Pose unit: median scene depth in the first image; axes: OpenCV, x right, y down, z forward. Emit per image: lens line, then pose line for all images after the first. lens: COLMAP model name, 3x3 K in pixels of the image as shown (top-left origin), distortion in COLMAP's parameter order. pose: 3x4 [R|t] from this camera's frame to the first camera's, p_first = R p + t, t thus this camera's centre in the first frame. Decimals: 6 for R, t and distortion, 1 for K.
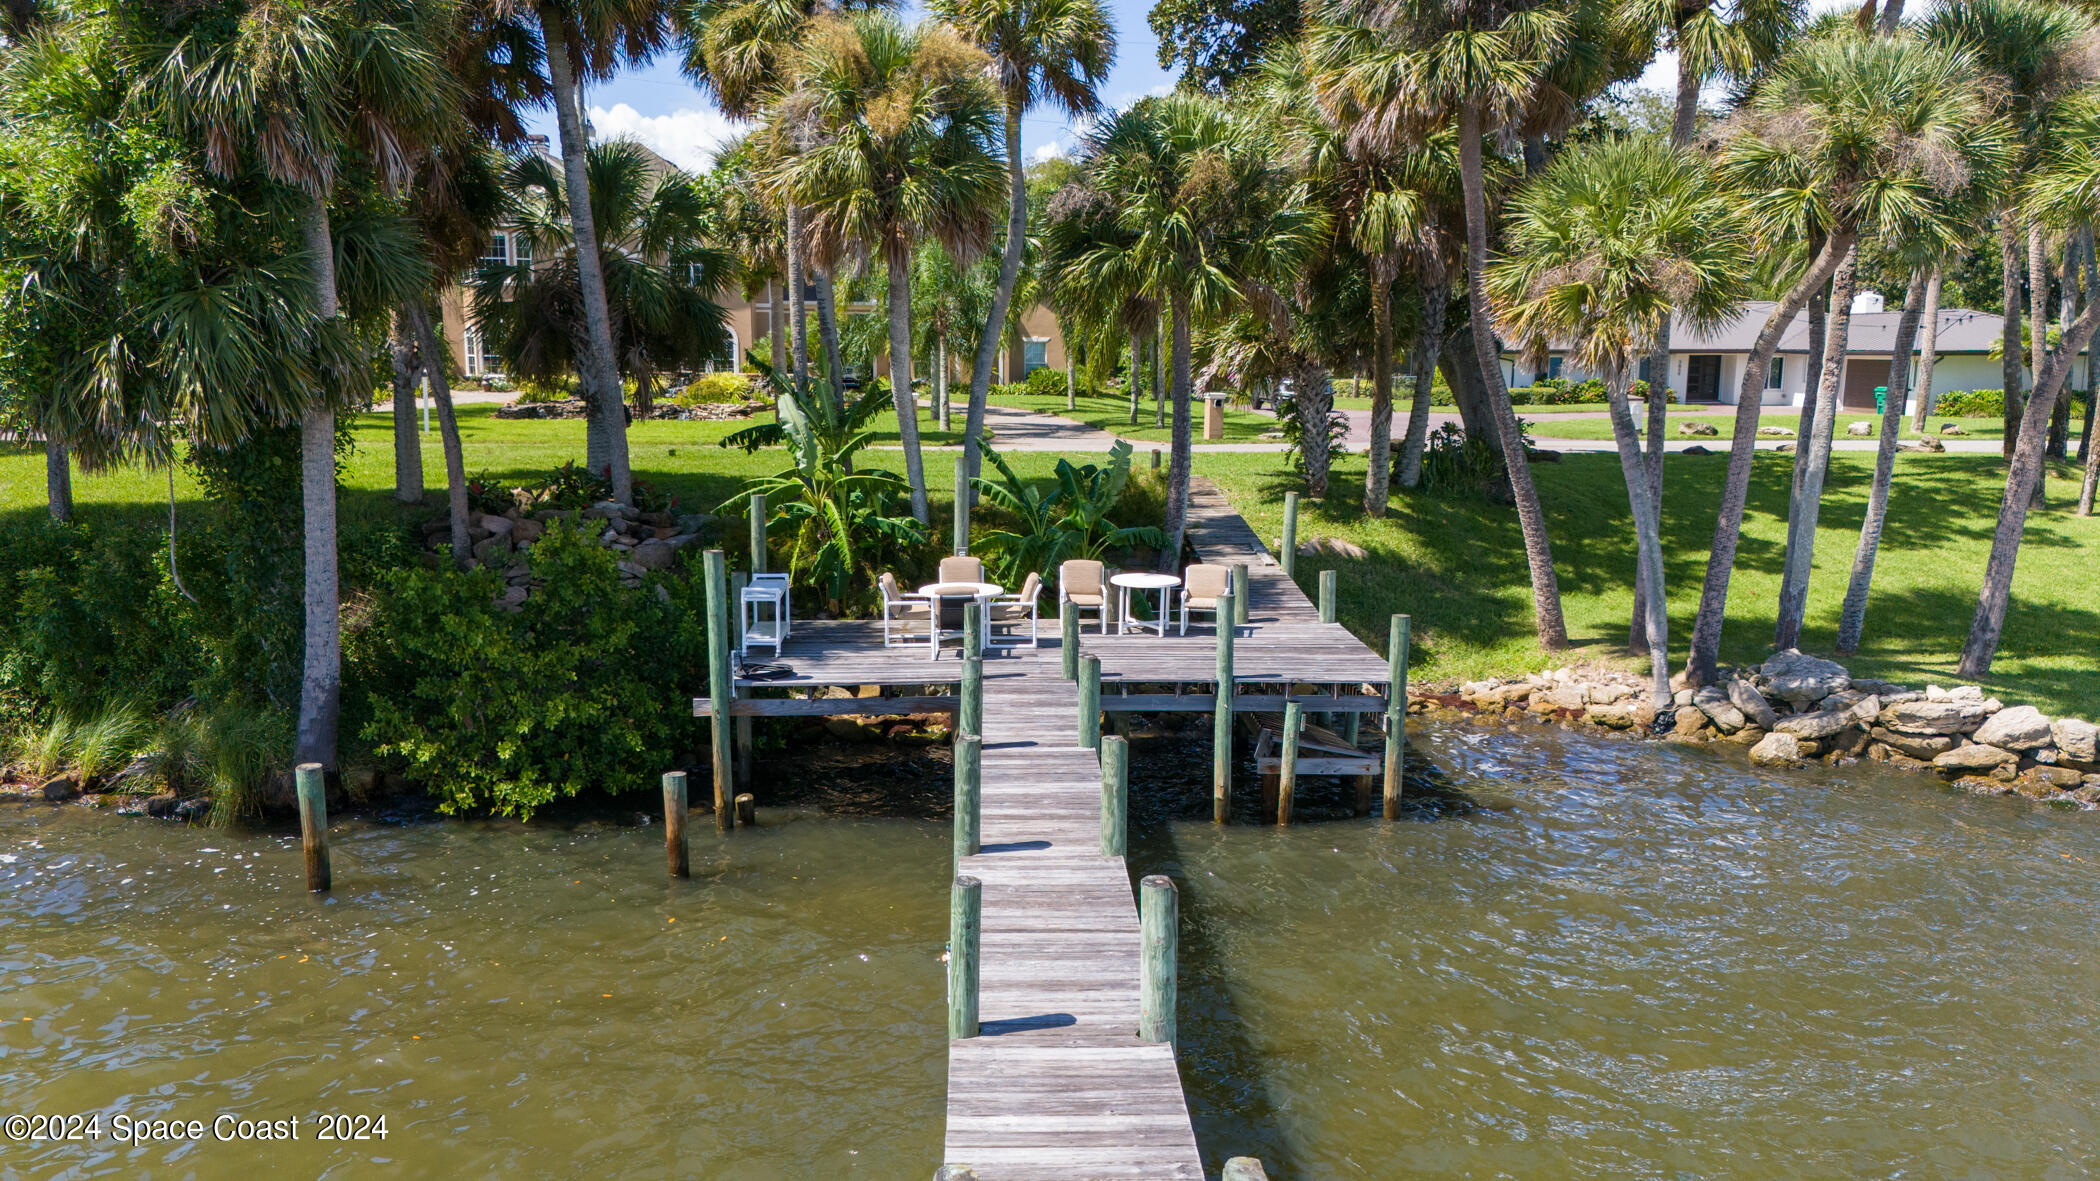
lens RADIAL K [[1561.7, 0, 1042.7], [0, 1561.7, 590.2], [0, 0, 1]] dist [0.099338, -0.097524]
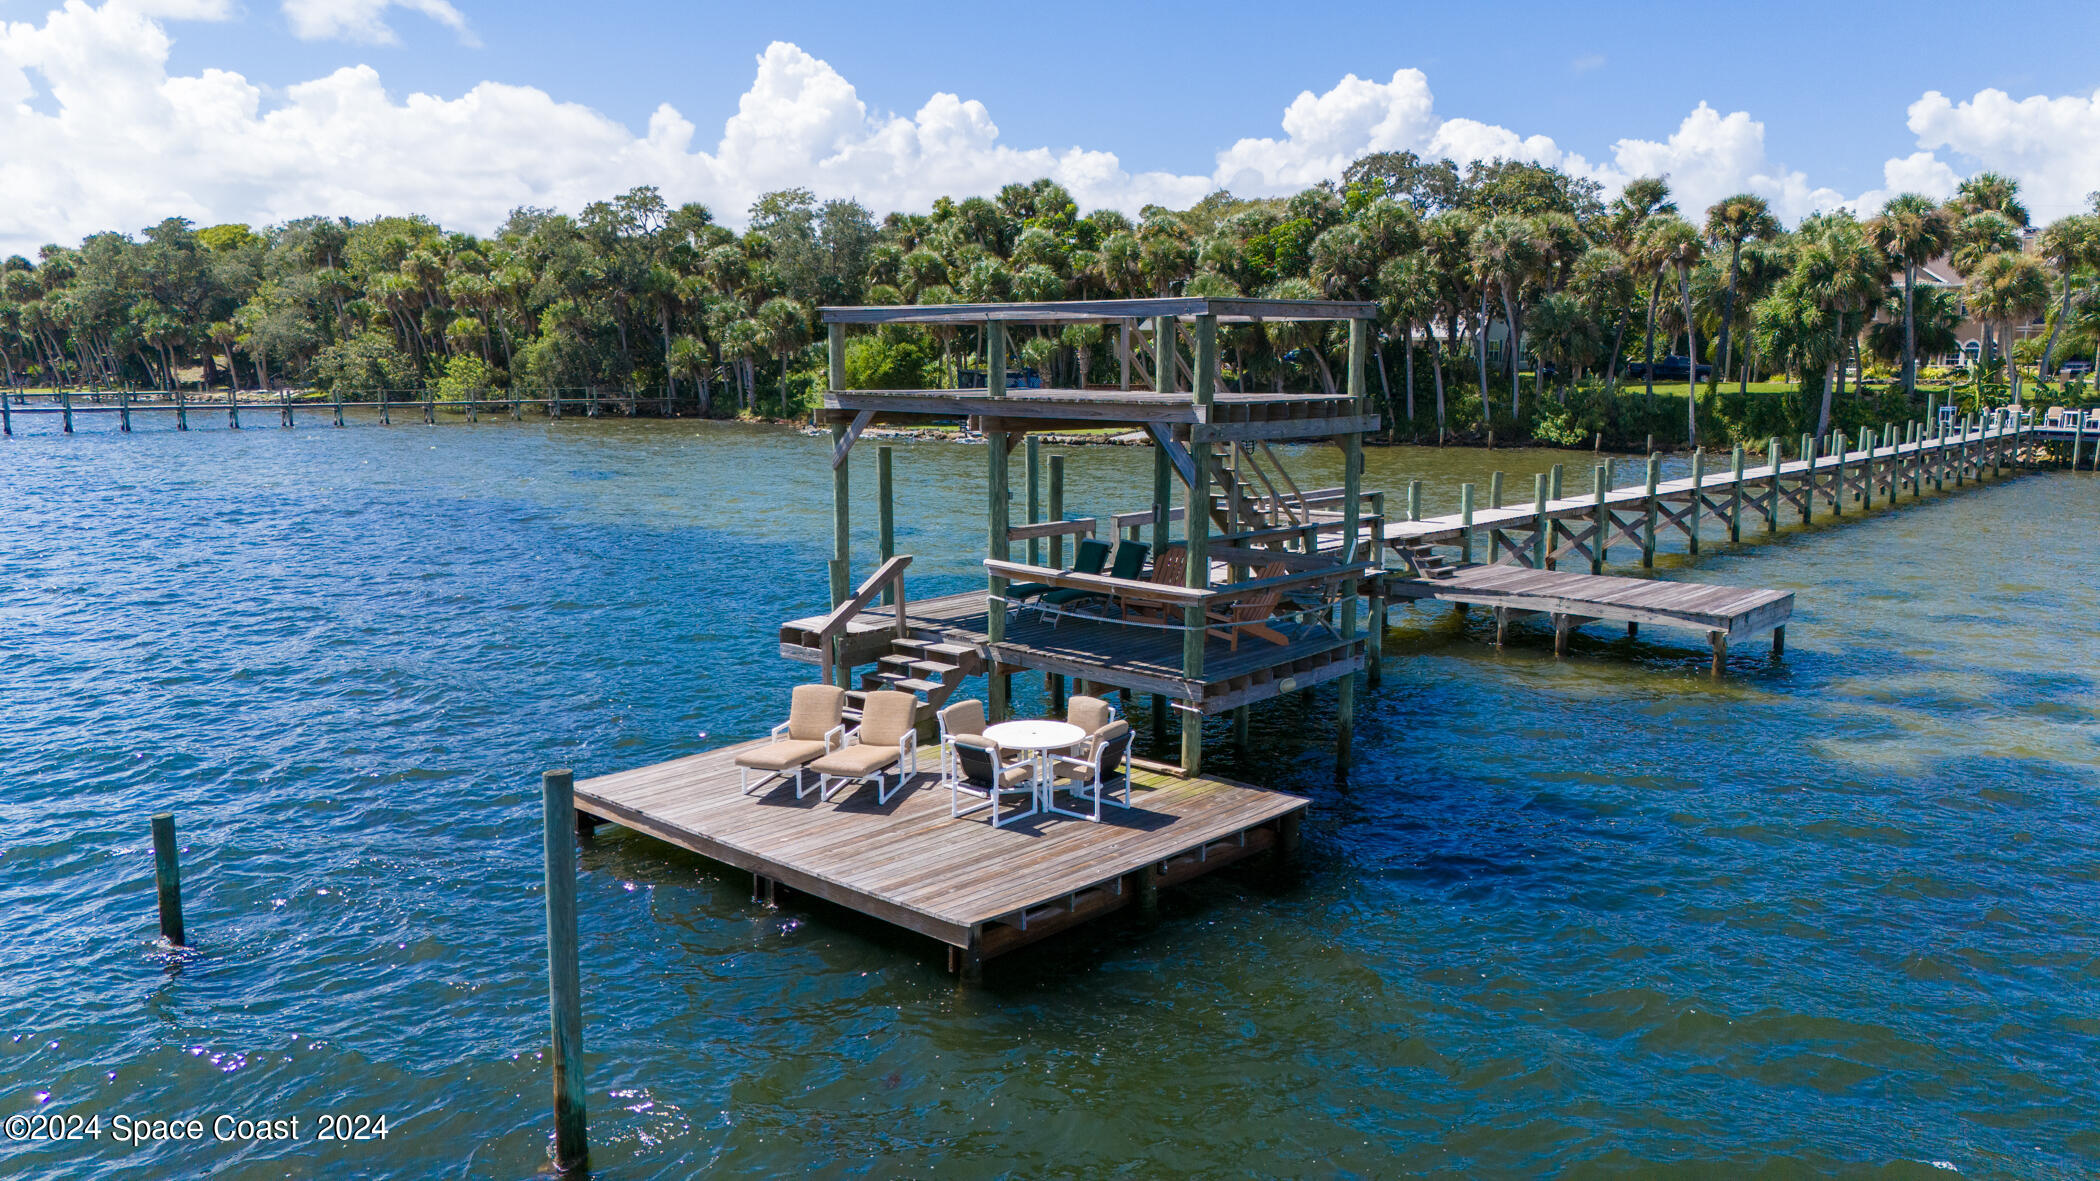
lens RADIAL K [[1561.7, 0, 1042.7], [0, 1561.7, 590.2], [0, 0, 1]] dist [0.099338, -0.097524]
pose [[0.718880, 0.098947, -0.688056, 0.834971], [-0.110318, 0.993513, 0.027614, 0.502547], [0.686325, 0.056054, 0.725132, -2.885842]]
